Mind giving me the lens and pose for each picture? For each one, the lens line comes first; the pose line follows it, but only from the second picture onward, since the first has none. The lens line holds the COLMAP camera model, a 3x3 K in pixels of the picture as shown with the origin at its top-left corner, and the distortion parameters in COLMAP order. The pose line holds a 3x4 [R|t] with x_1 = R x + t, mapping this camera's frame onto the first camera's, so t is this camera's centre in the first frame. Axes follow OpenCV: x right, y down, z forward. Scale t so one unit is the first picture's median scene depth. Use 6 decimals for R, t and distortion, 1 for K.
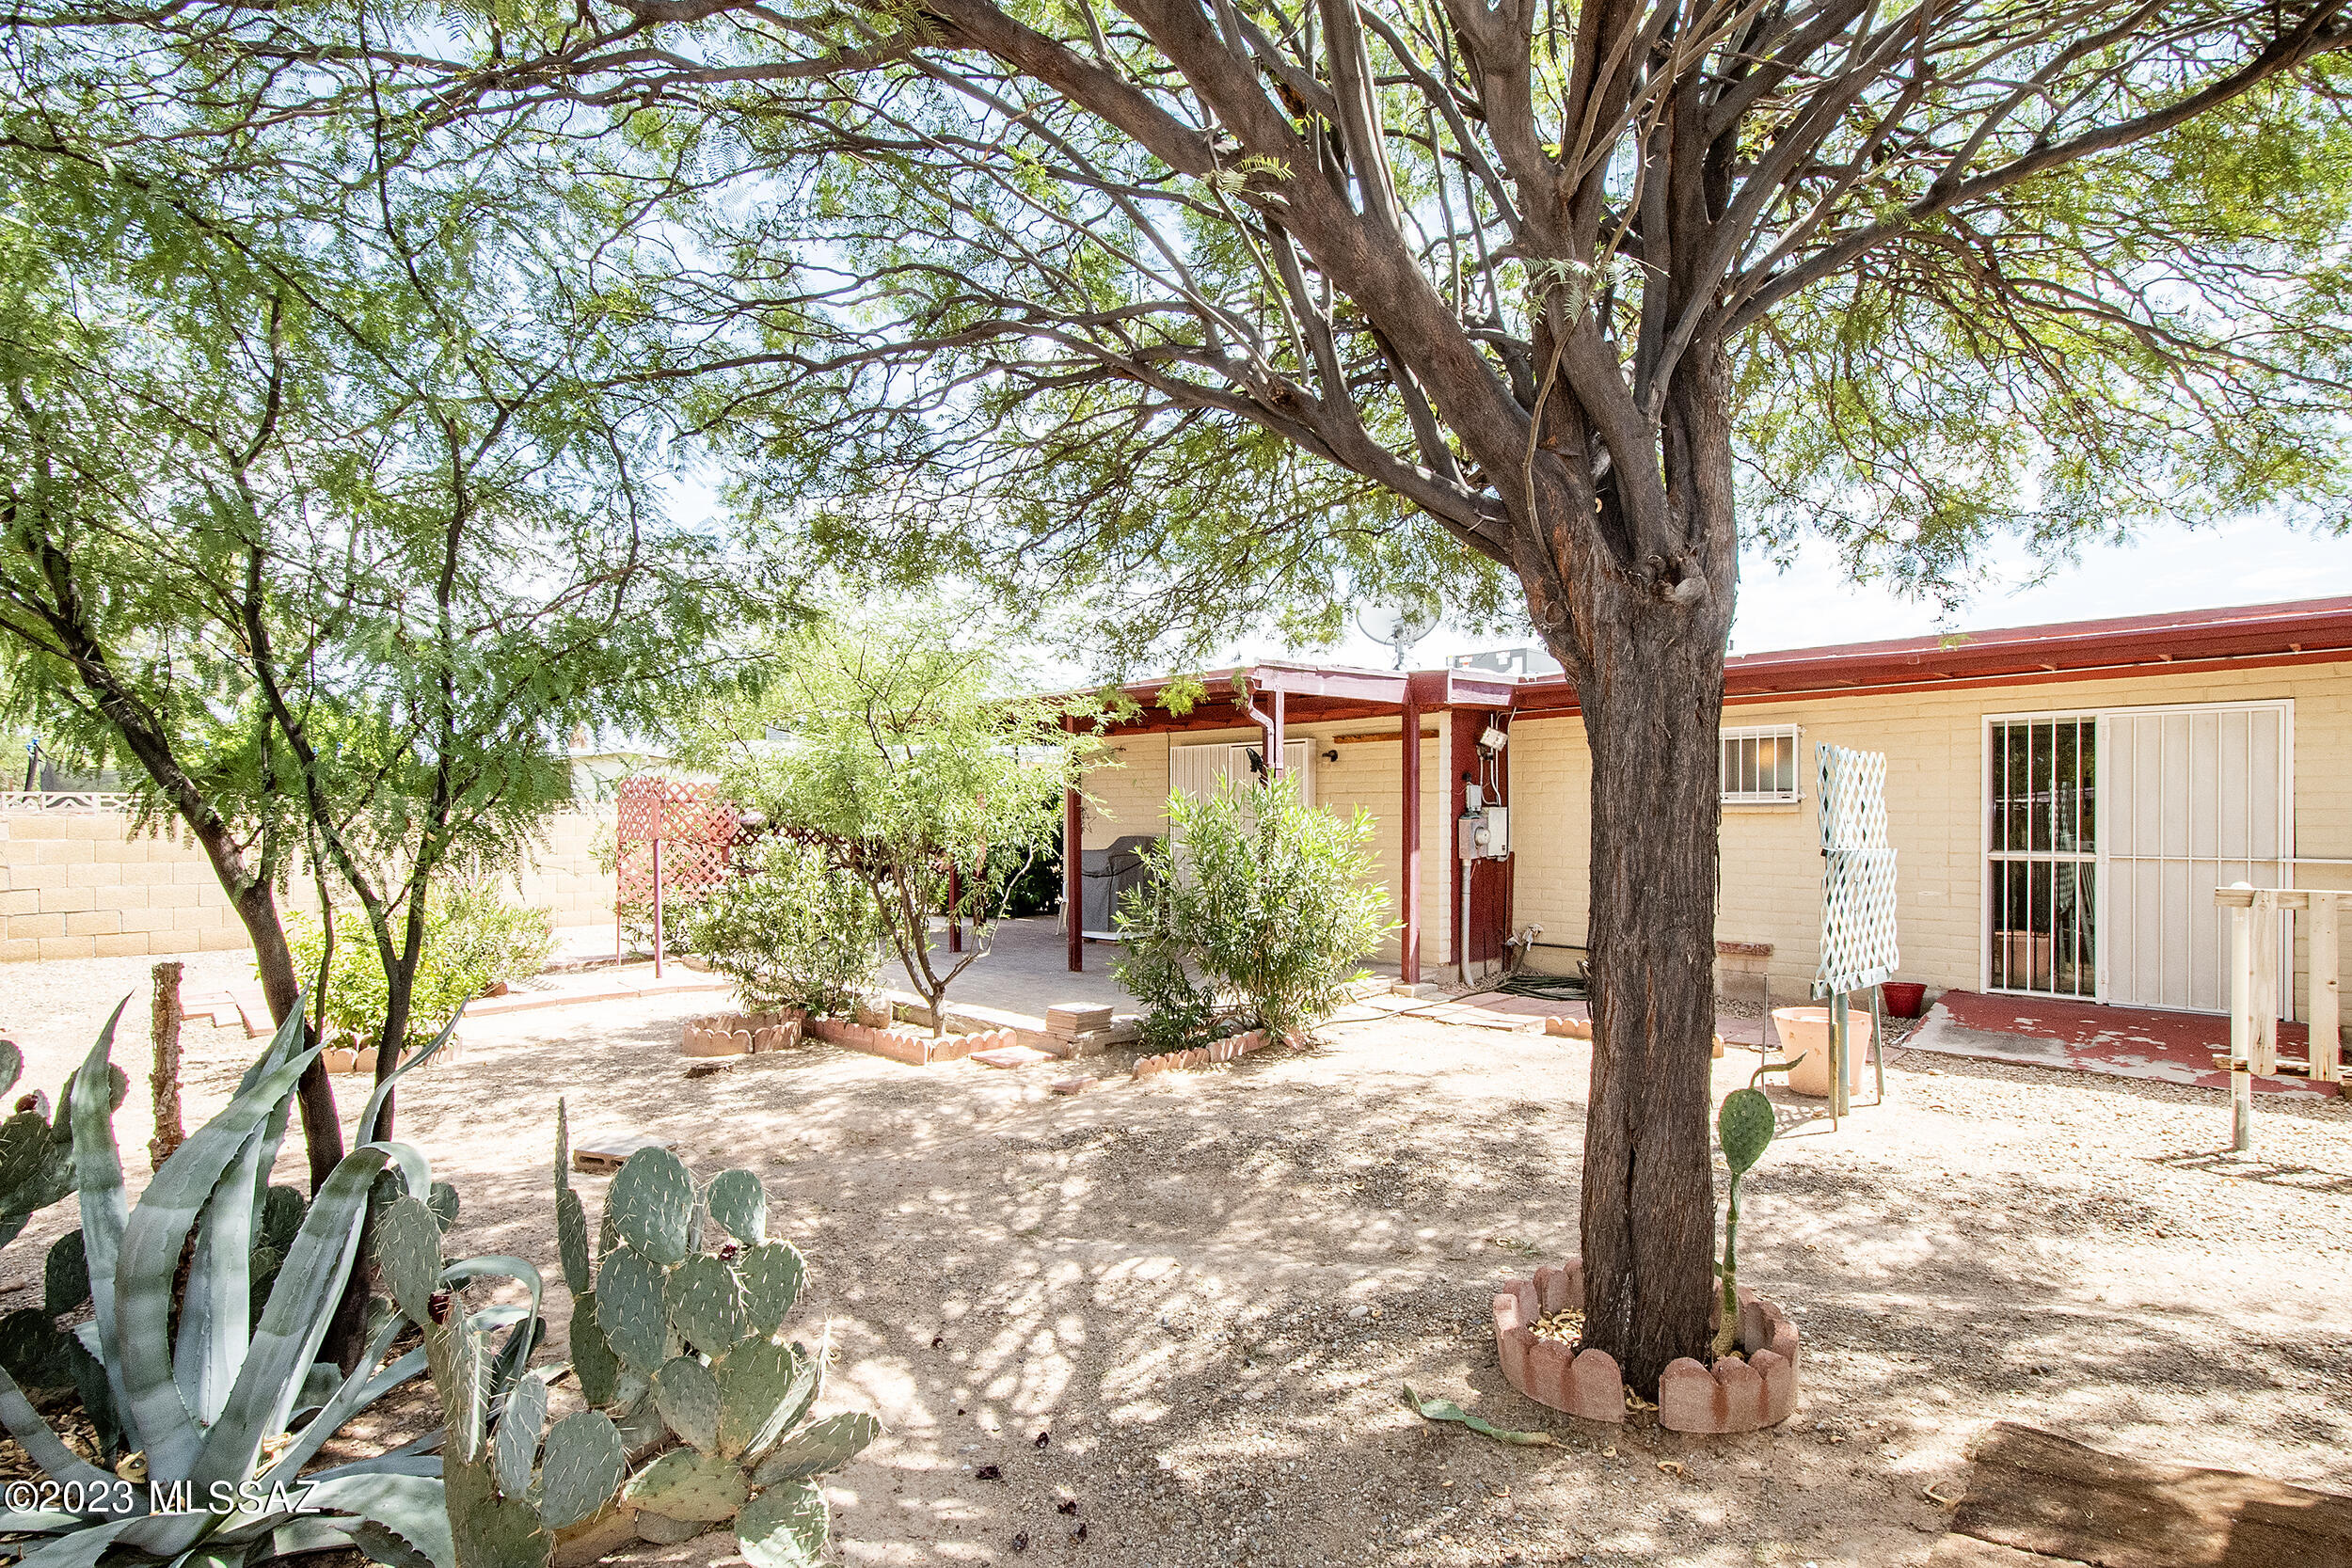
lens RADIAL K [[1130.1, 0, 1170.9], [0, 1130.1, 807.9], [0, 0, 1]] dist [0.016576, -0.006368]
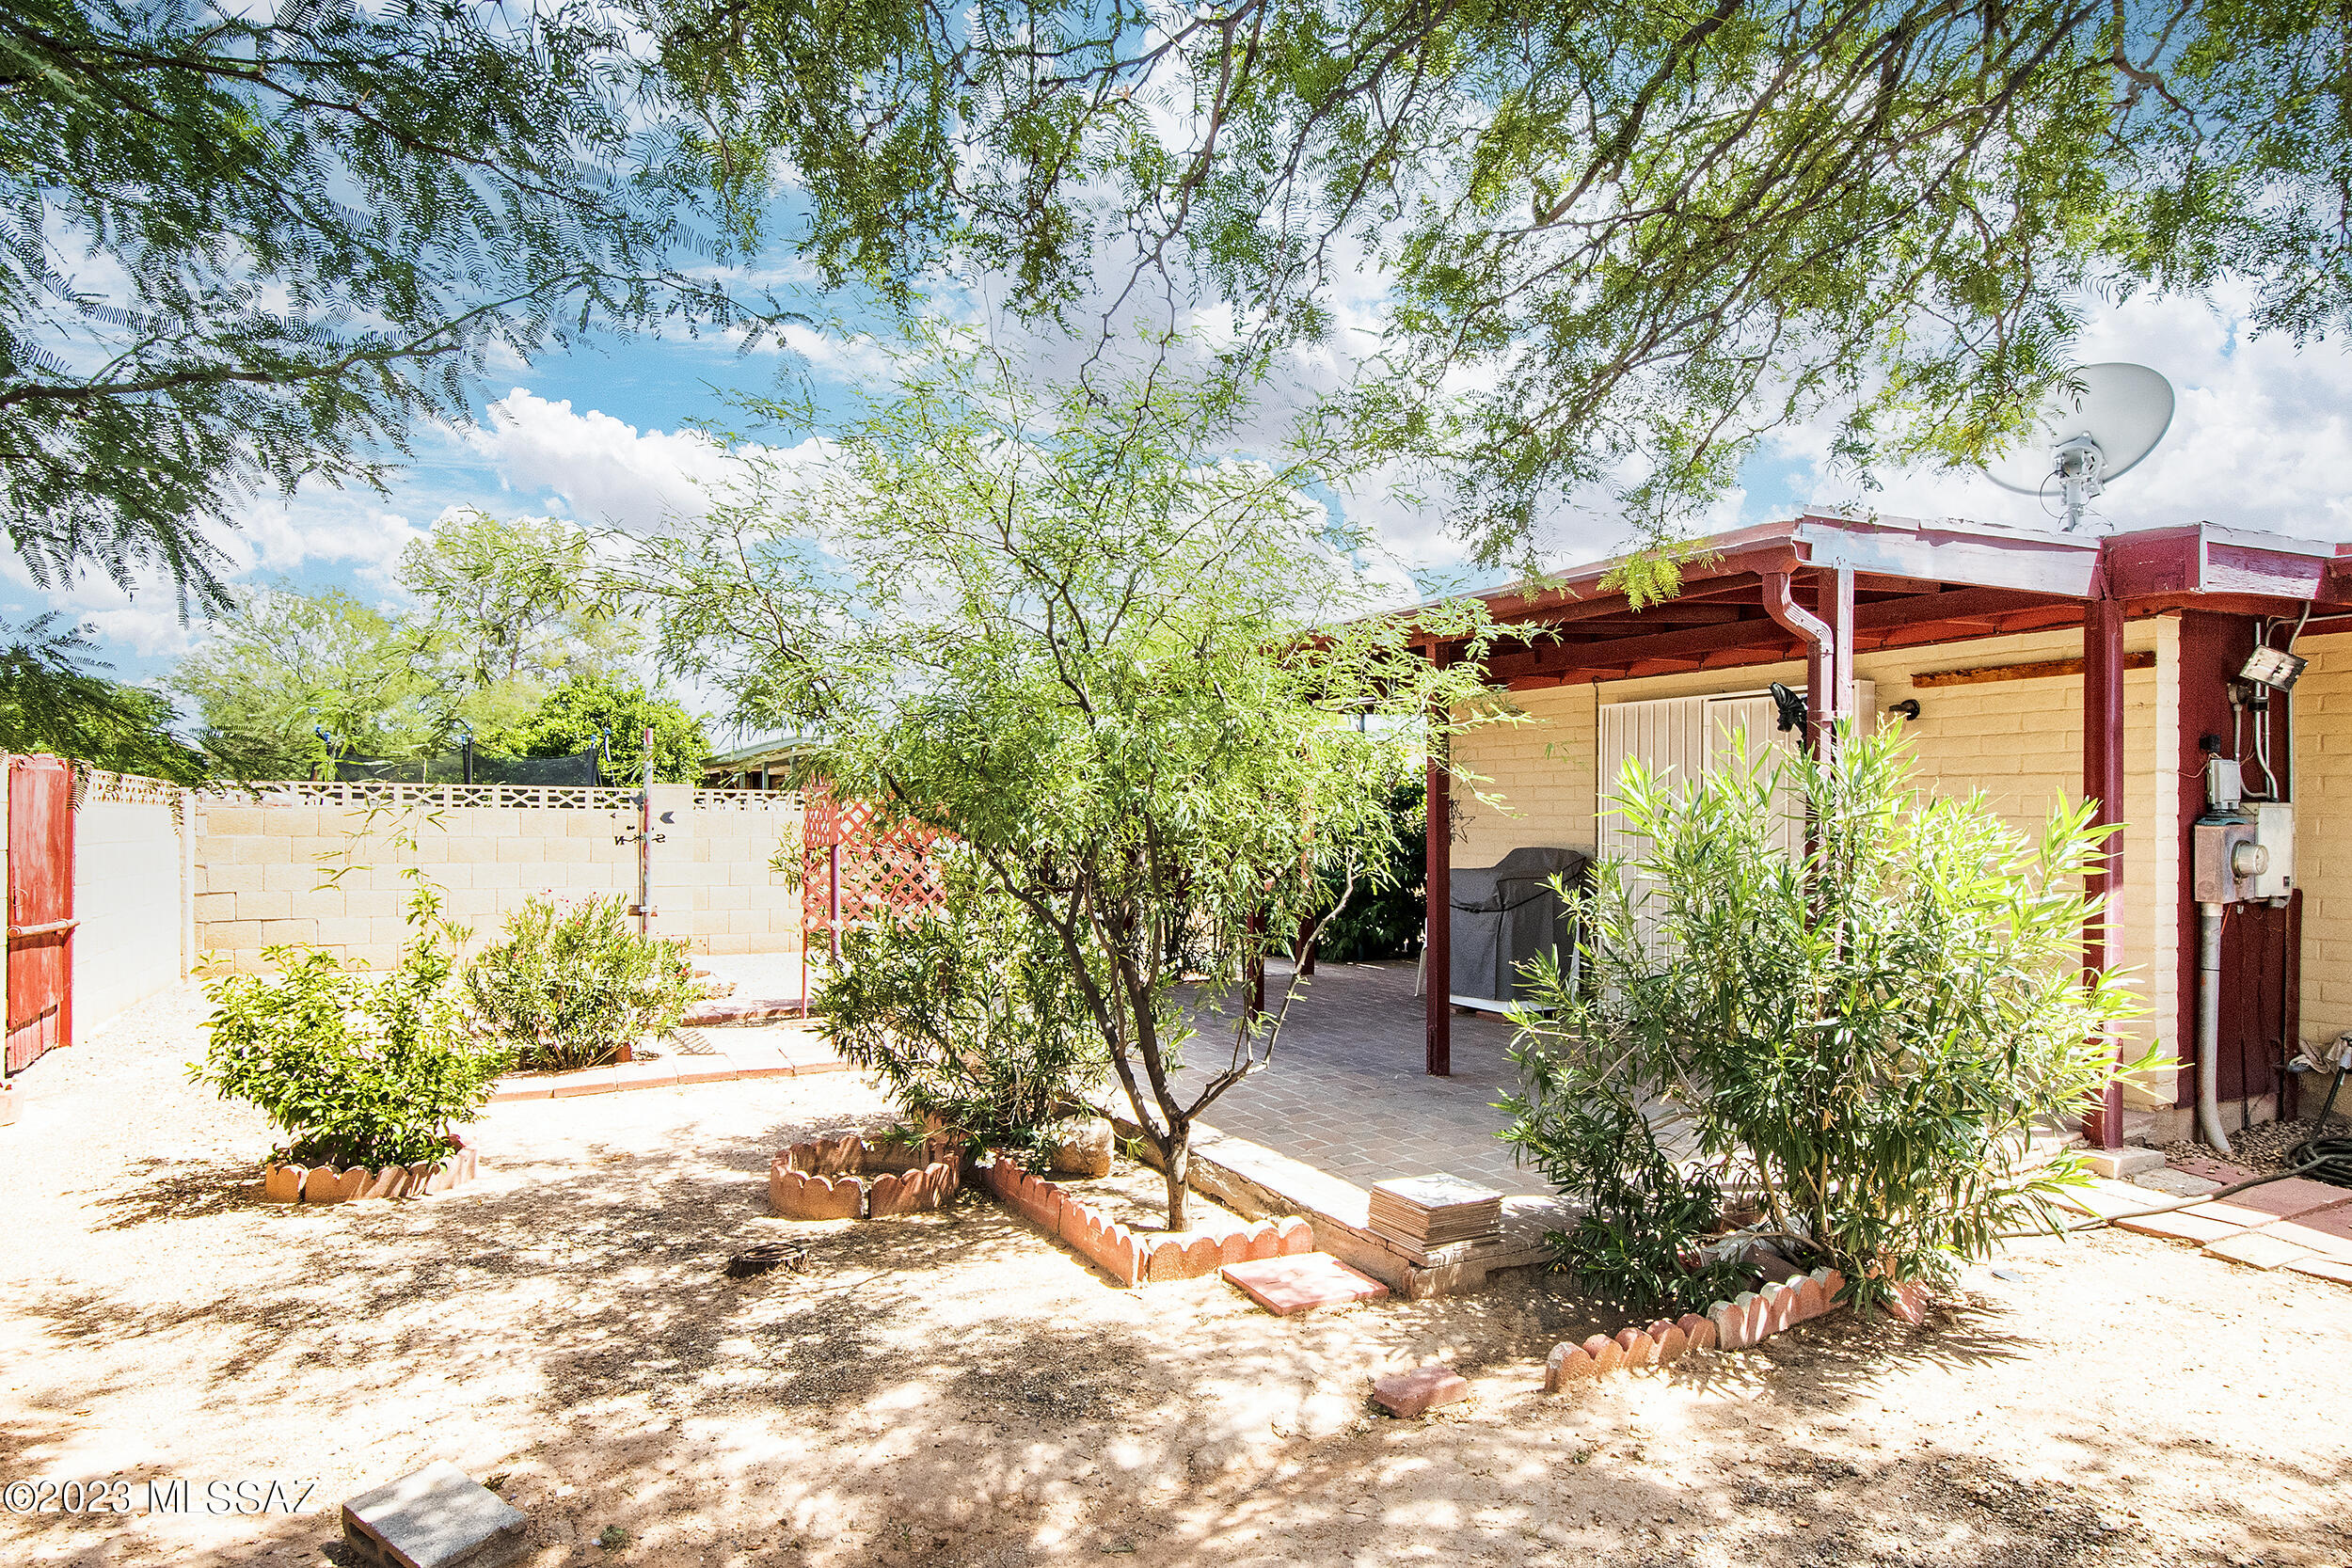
lens RADIAL K [[1389.3, 0, 1207.9], [0, 1389.3, 827.6], [0, 0, 1]] dist [0.030320, 0.000253]
pose [[0.966077, 0.009757, -0.258069, -0.018446], [-0.005671, 0.999847, 0.016572, 0.004055], [0.258191, -0.014547, 0.965984, 0.351755]]
